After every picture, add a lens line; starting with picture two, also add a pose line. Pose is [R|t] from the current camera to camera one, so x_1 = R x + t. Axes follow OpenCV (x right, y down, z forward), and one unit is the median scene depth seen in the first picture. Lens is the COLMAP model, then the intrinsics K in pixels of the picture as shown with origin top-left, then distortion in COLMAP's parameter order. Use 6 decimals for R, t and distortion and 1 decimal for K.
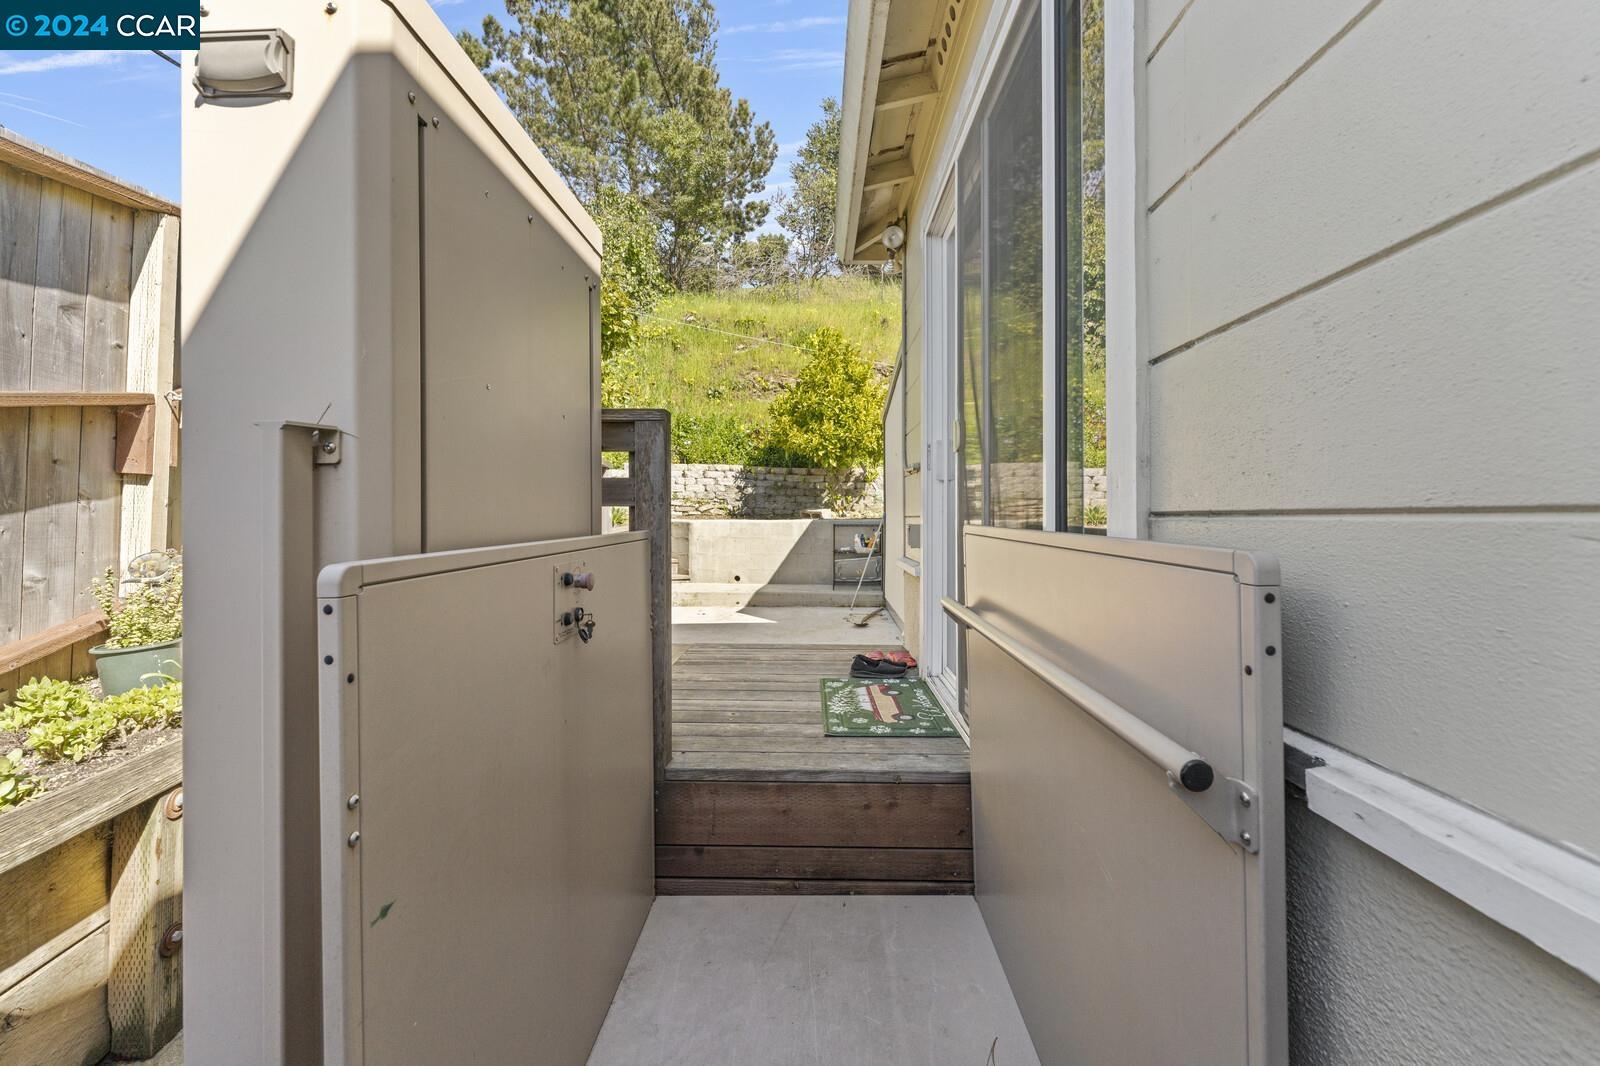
lens RADIAL K [[641.1, 0, 799.5], [0, 641.1, 514.9], [0, 0, 1]] dist [0.000197, -0.000003]
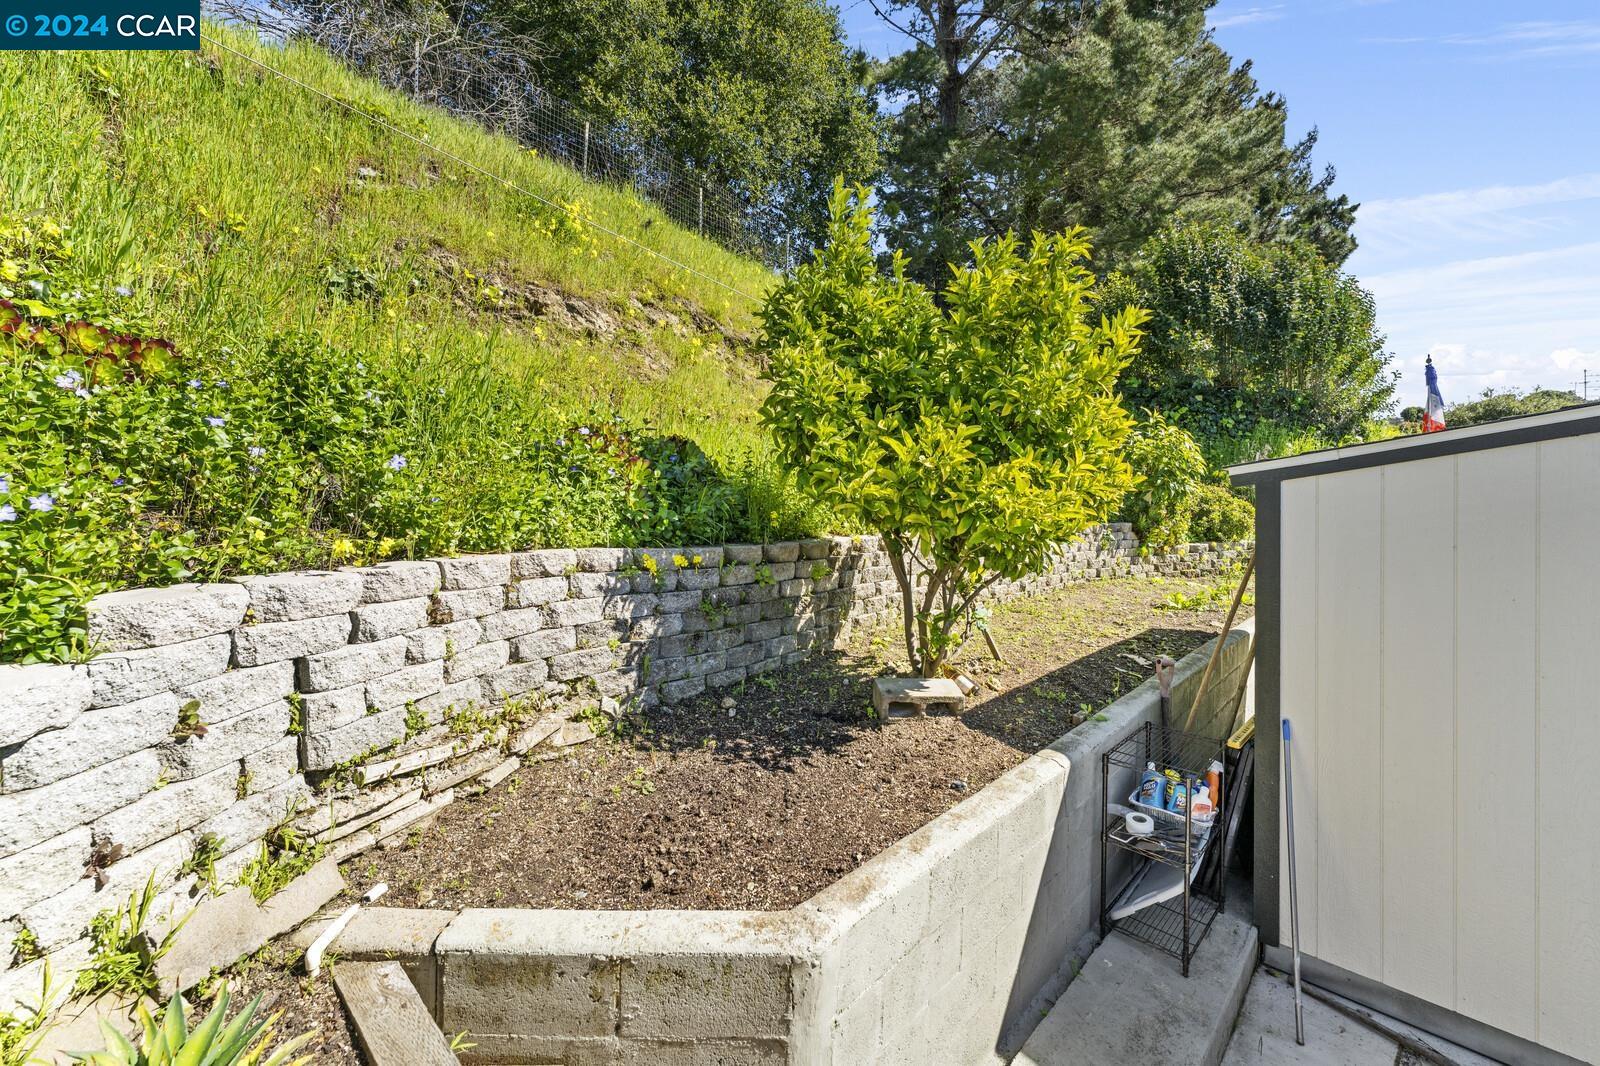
lens RADIAL K [[641.1, 0, 799.5], [0, 641.1, 514.9], [0, 0, 1]] dist [0.000197, -0.000003]
pose [[0.683219, -0.014109, 0.730077, -0.251638], [0.006112, 0.999889, 0.013603, -0.096854], [-0.730188, -0.004832, 0.683229, 0.737092]]
